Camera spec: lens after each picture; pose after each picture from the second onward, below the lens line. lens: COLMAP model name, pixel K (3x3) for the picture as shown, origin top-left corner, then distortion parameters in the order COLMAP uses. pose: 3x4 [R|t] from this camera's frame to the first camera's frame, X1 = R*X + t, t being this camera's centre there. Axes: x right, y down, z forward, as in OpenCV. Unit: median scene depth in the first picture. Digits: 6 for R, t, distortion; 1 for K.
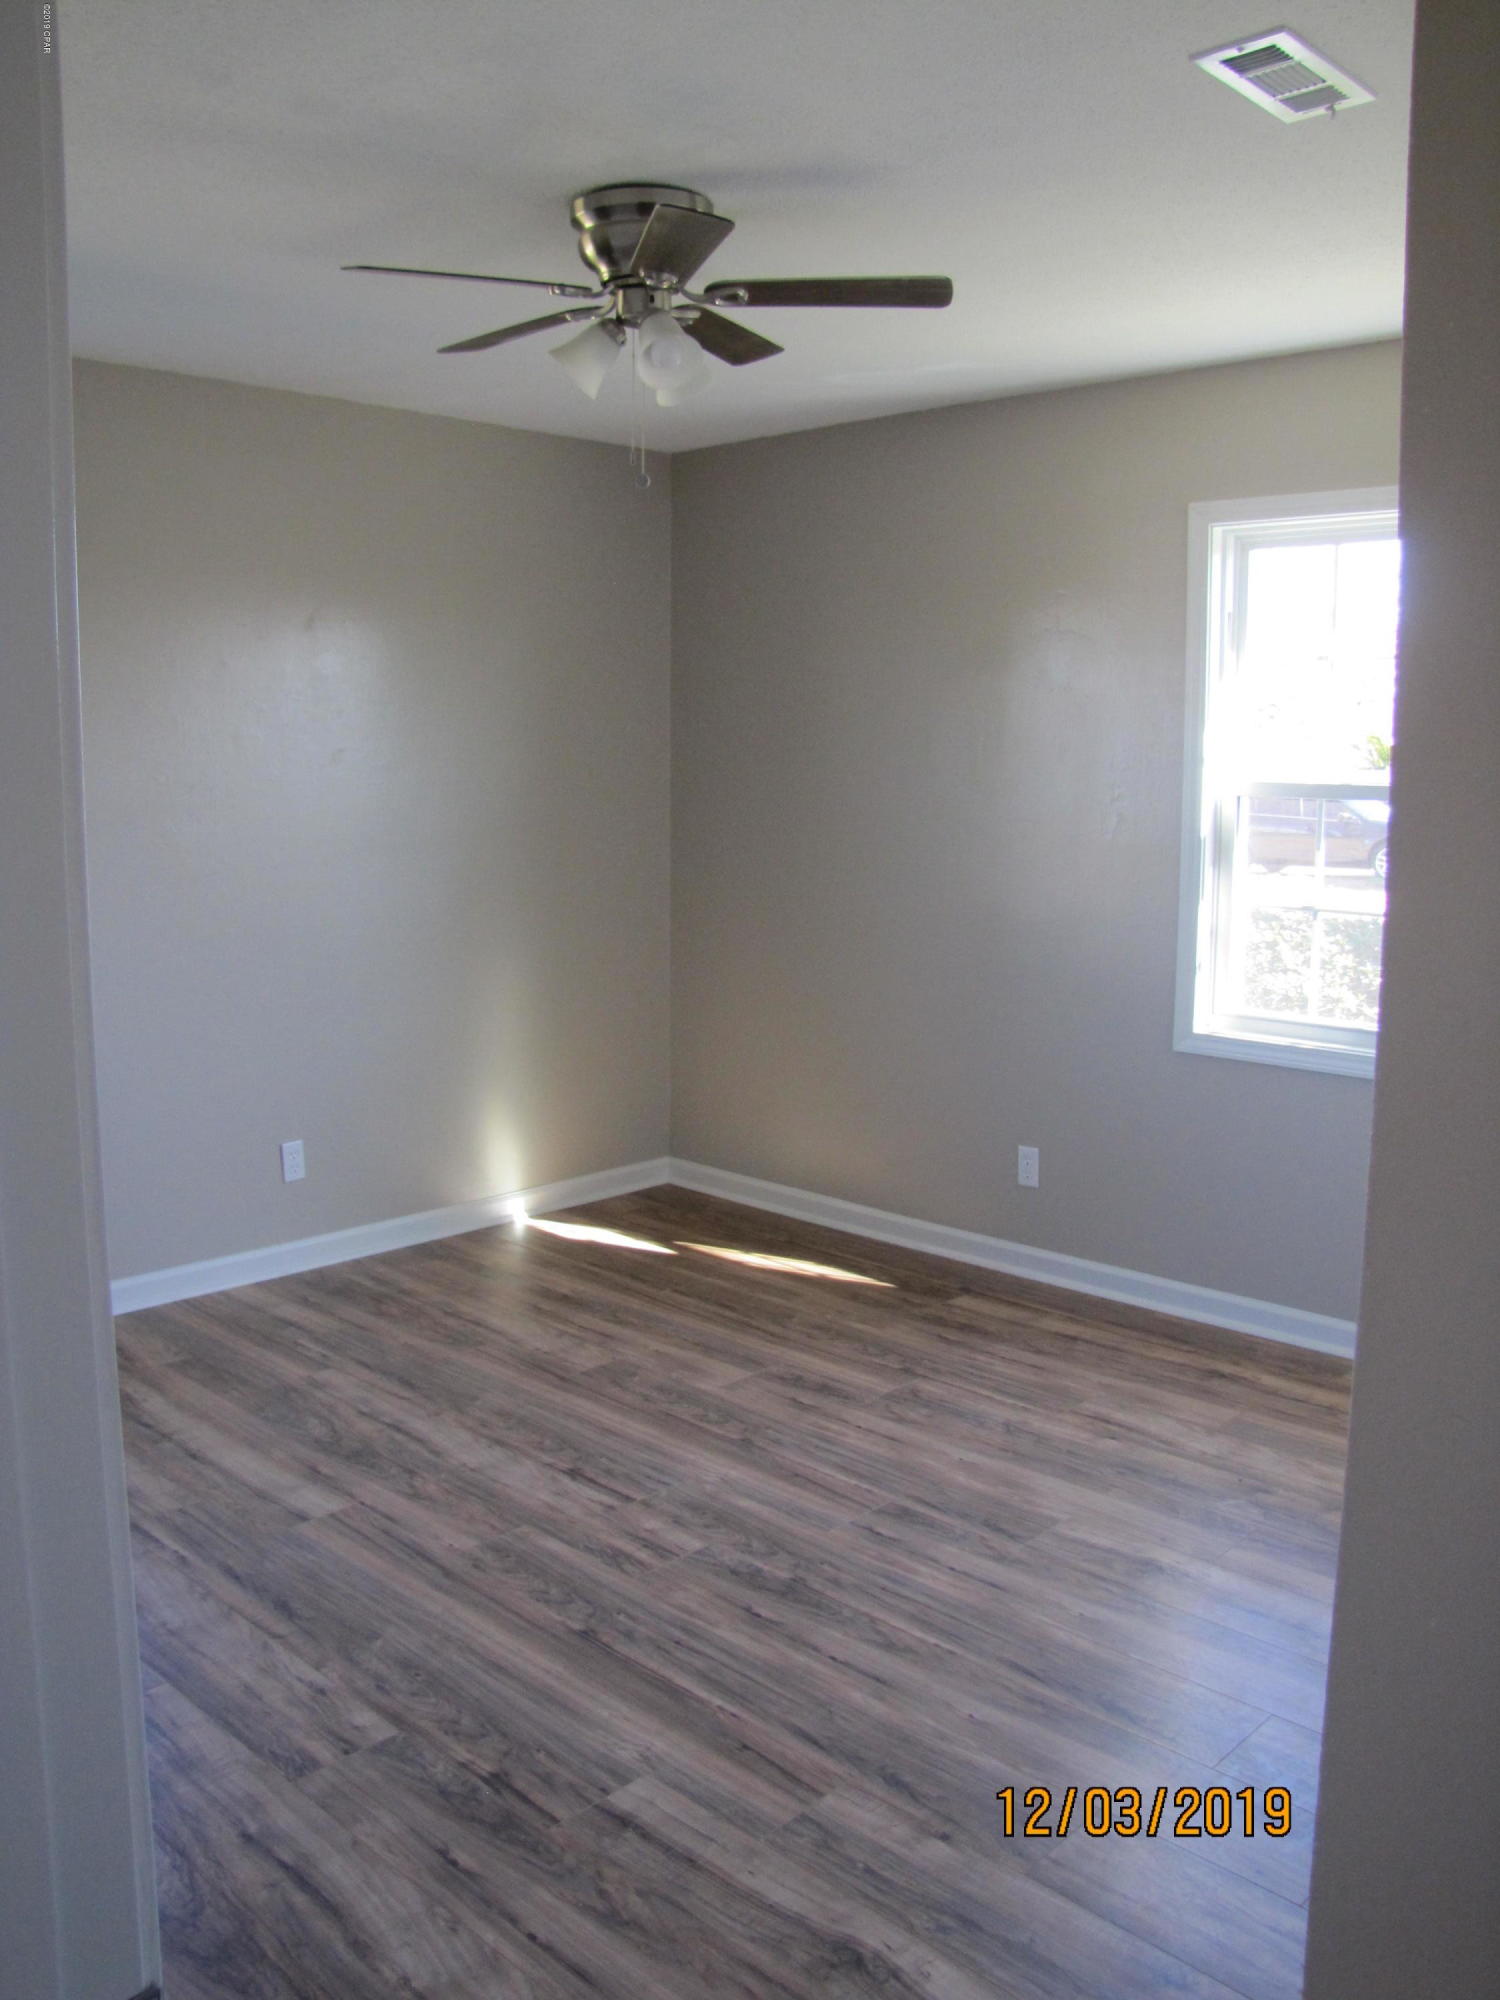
lens RADIAL K [[1671.8, 0, 750.0], [0, 1671.8, 1000.0], [0, 0, 1]] dist [-0.186132, 0.155494]
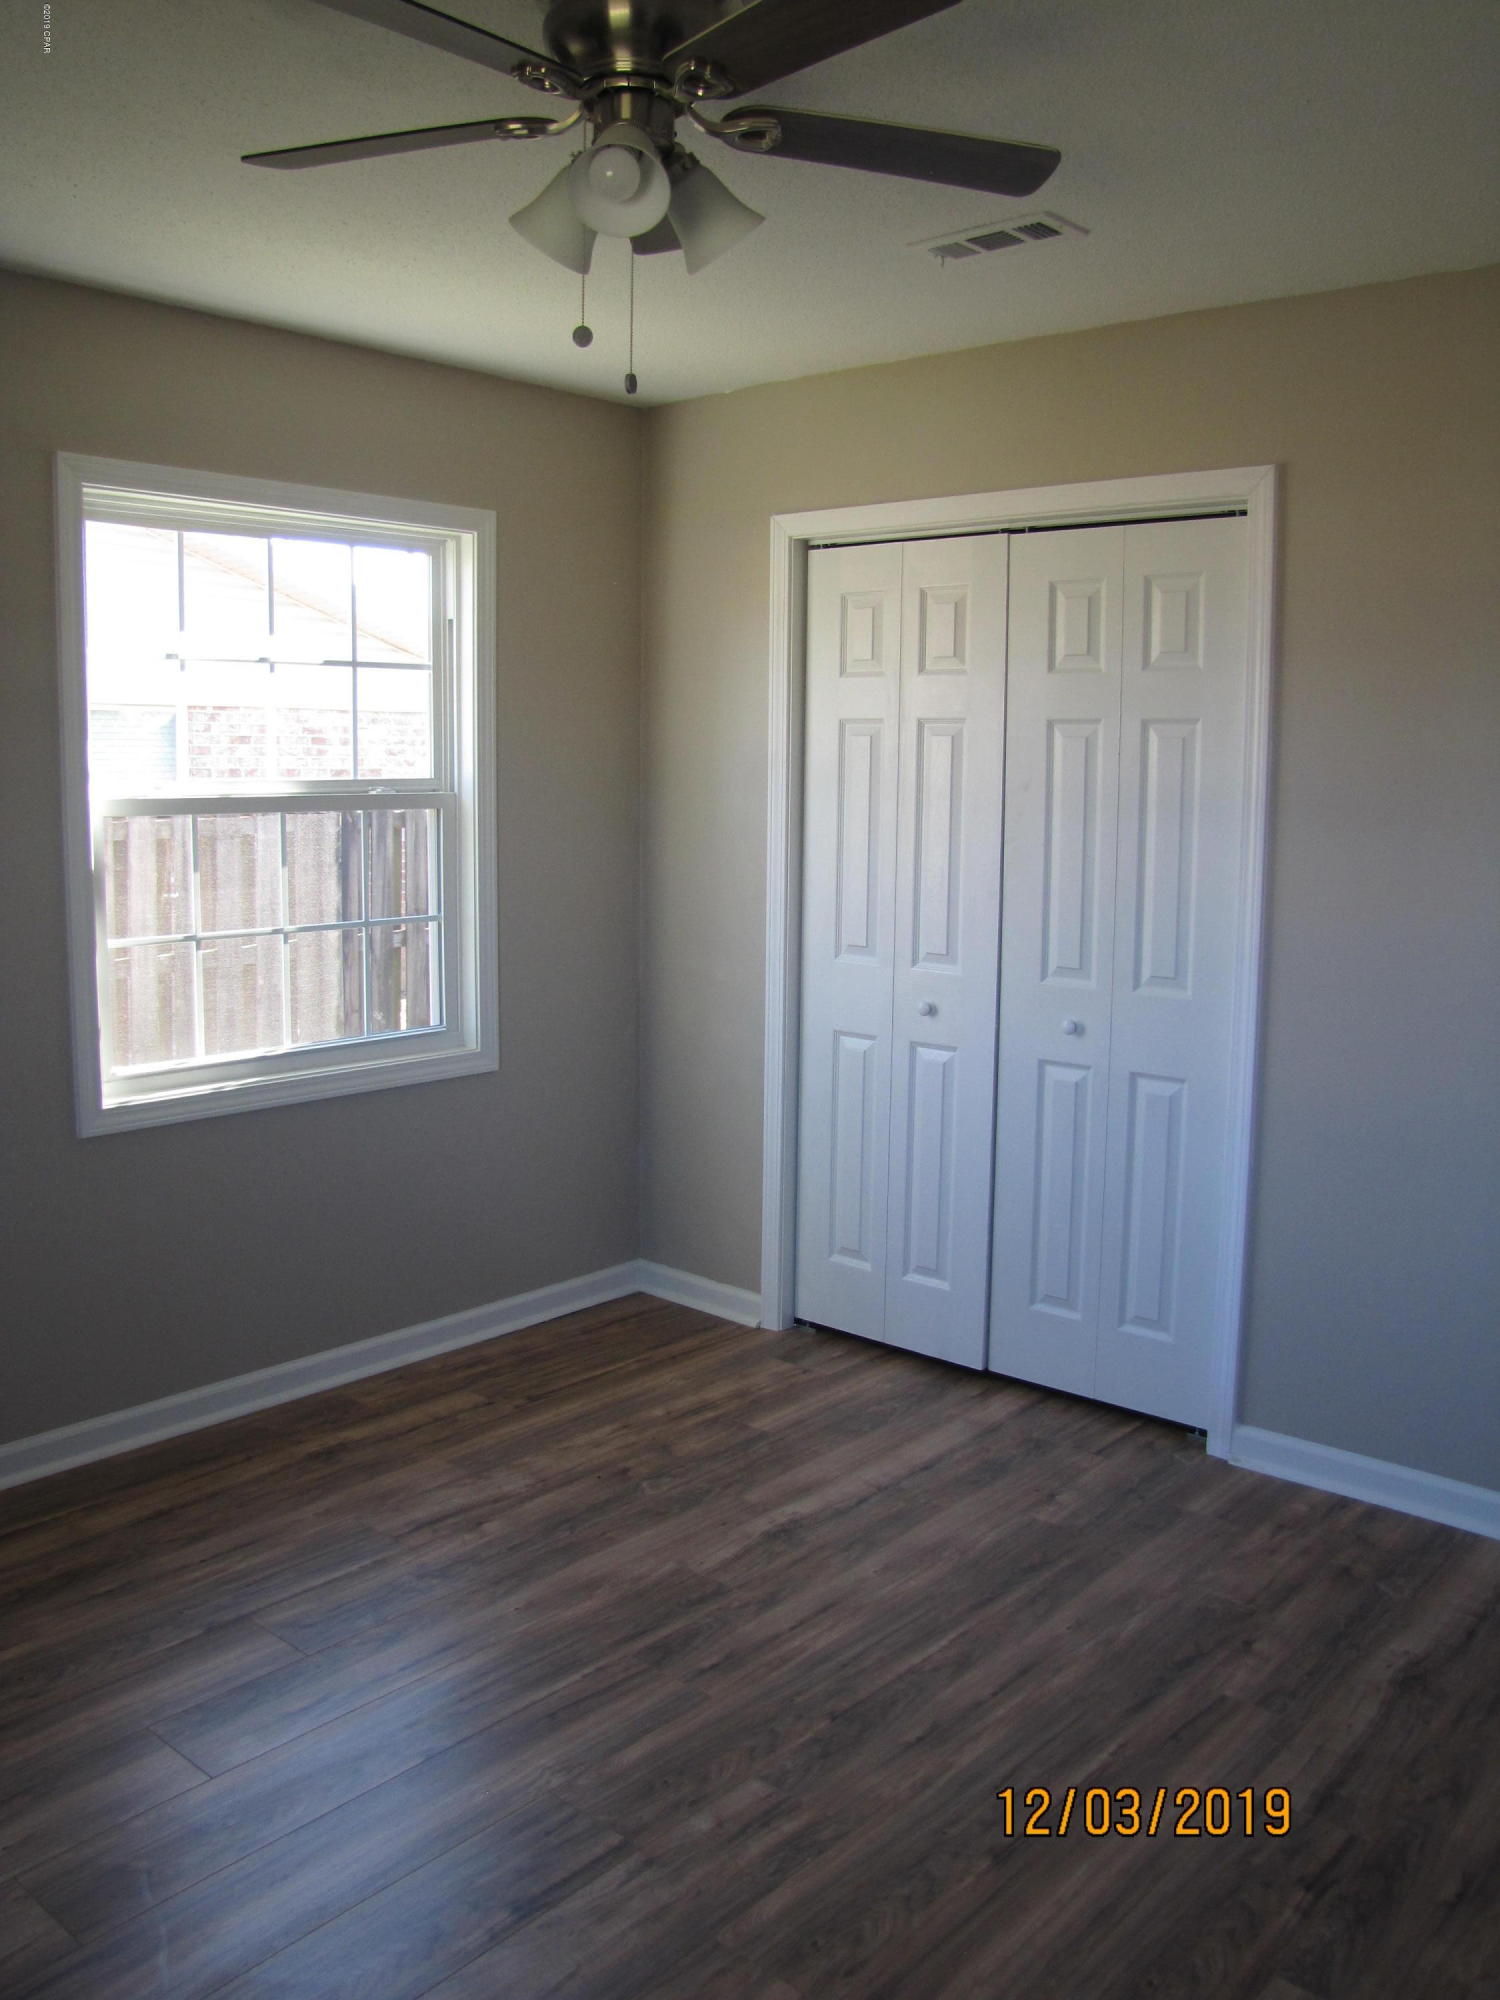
lens RADIAL K [[1671.8, 0, 750.0], [0, 1671.8, 1000.0], [0, 0, 1]] dist [-0.186132, 0.155494]
pose [[-0.049212, -0.145935, 0.988069, -0.697014], [0.135529, 0.979143, 0.151367, -0.145821], [-0.989550, 0.141361, -0.028408, 0.911243]]
